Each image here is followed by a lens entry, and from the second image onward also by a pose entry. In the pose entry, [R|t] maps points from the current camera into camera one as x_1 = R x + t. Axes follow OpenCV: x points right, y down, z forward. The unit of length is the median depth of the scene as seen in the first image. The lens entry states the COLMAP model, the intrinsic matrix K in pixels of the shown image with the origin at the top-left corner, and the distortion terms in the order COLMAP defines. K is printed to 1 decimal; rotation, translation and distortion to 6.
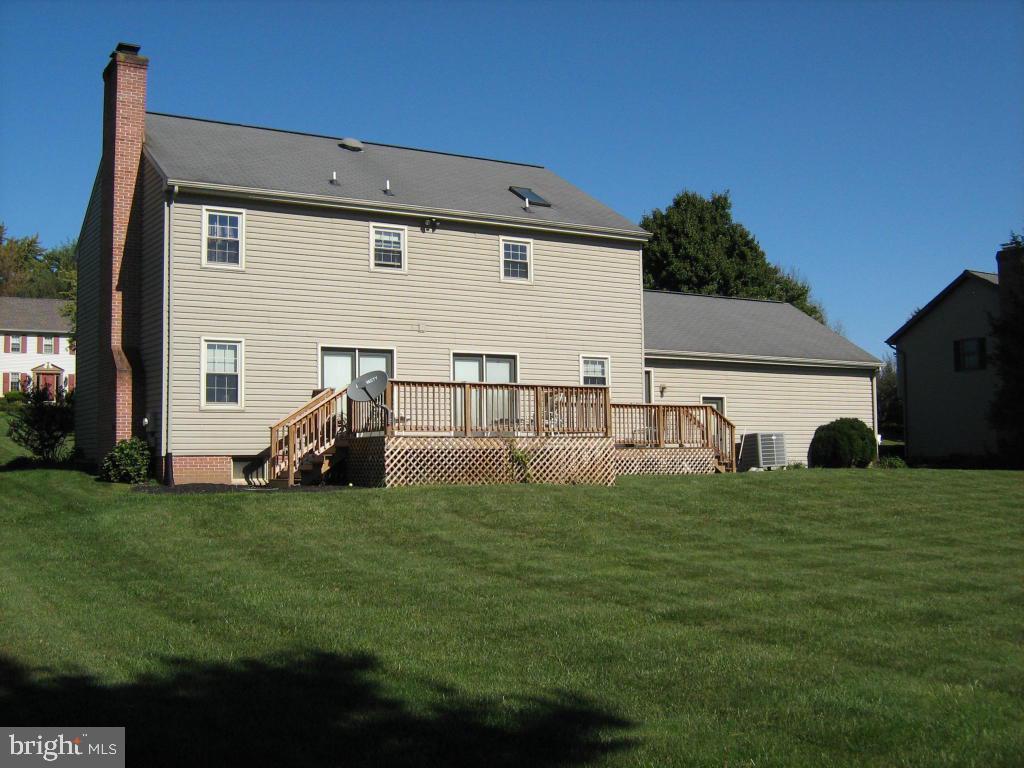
lens RADIAL K [[1164.1, 0, 509.9], [0, 1164.1, 385.6], [0, 0, 1]] dist [-0.109306, 0.000000]
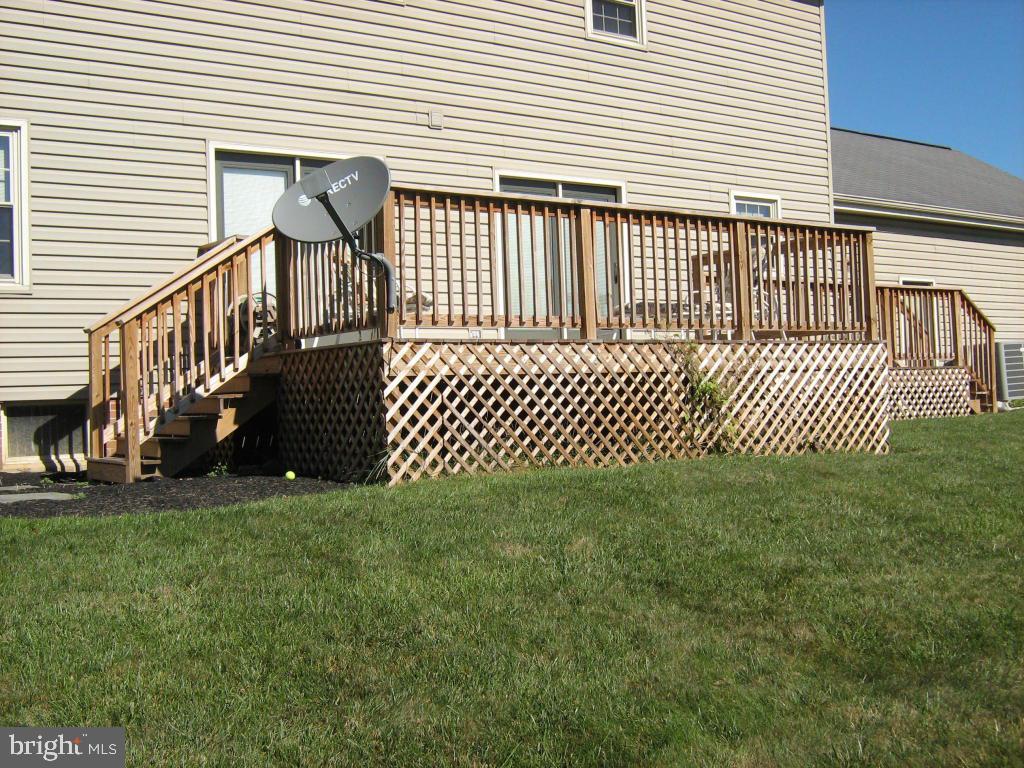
lens RADIAL K [[1164.1, 0, 514.5], [0, 1164.1, 381.5], [0, 0, 1]] dist [-0.109306, 0.000000]
pose [[0.998282, -0.019518, 0.055251, -0.082702], [0.016548, 0.998419, 0.053713, 0.035636], [-0.056212, -0.052707, 0.997027, 0.608262]]
